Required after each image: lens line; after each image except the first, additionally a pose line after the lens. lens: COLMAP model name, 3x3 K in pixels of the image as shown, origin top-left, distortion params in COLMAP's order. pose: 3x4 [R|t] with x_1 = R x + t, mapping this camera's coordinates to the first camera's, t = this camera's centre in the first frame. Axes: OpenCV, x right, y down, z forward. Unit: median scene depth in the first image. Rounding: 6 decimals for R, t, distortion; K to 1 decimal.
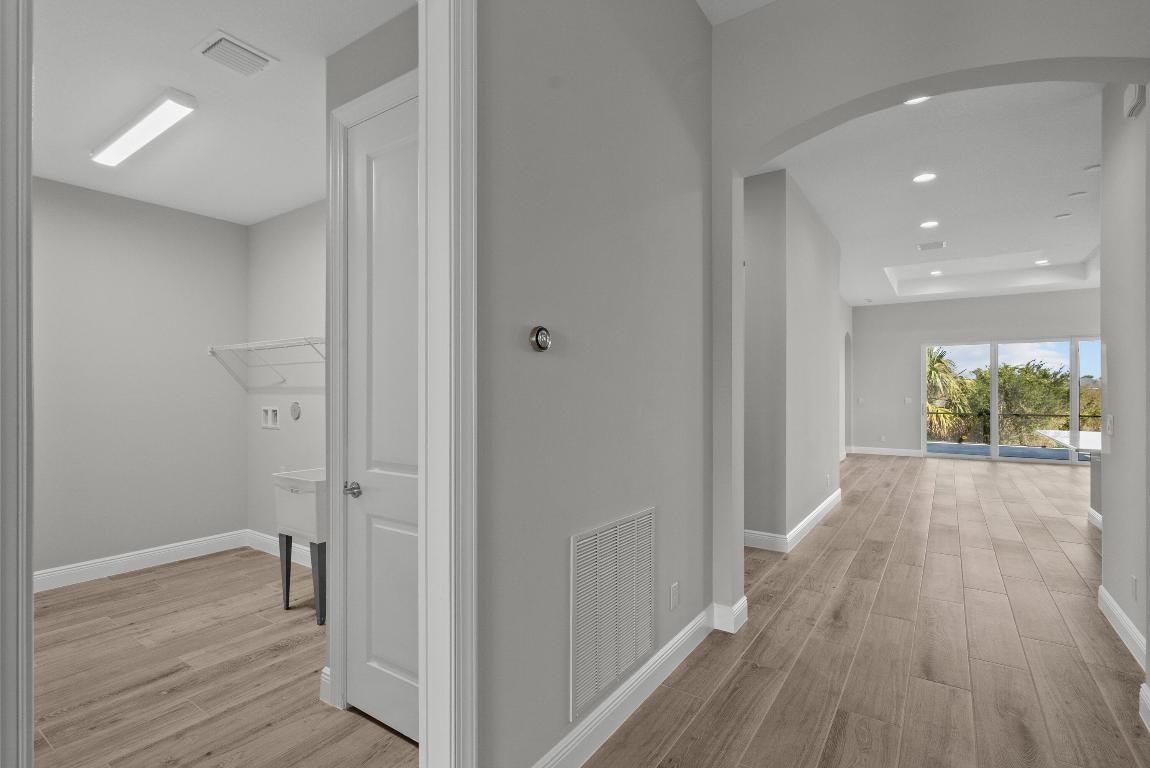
lens RADIAL K [[541.9, 0, 575.9], [0, 541.9, 388.3], [0, 0, 1]] dist [-0.004648, 0.001673]
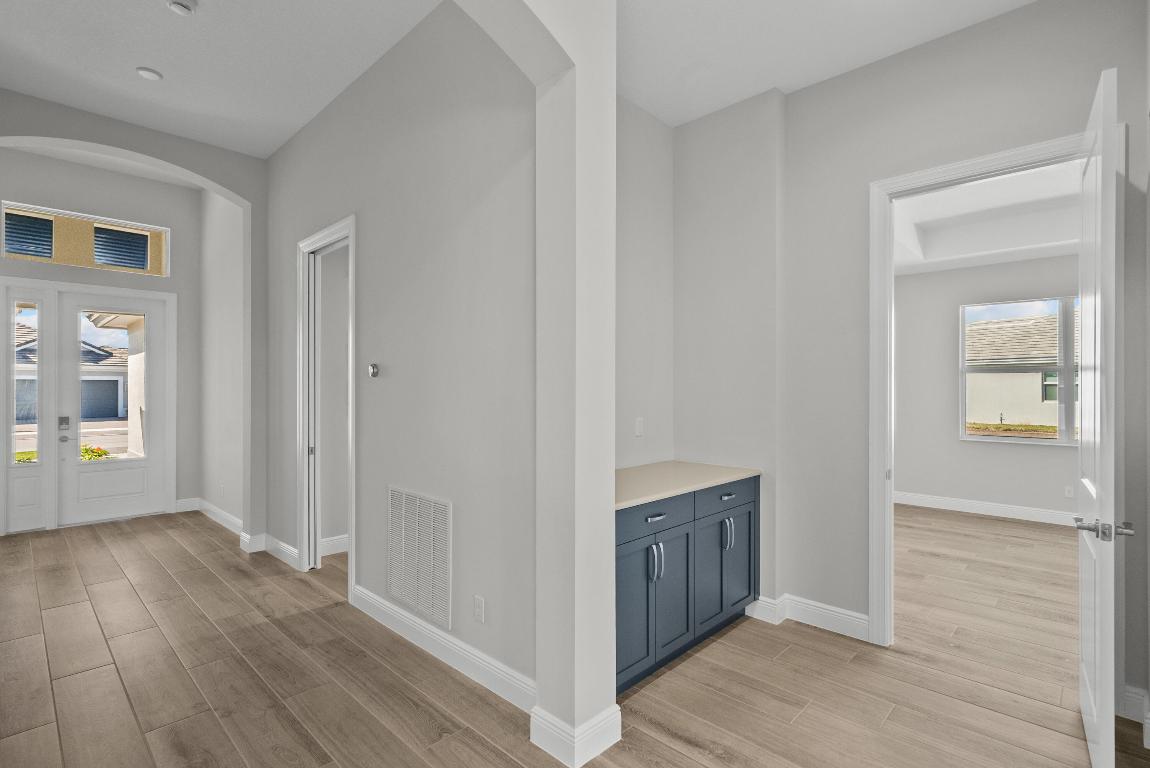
lens RADIAL K [[541.9, 0, 570.1], [0, 541.9, 385.3], [0, 0, 1]] dist [-0.004648, 0.001673]
pose [[-0.161607, -0.003381, -0.986849, 0.776856], [0.004268, 0.999982, -0.004125, -0.013135], [0.986846, -0.004879, -0.161590, 0.912925]]
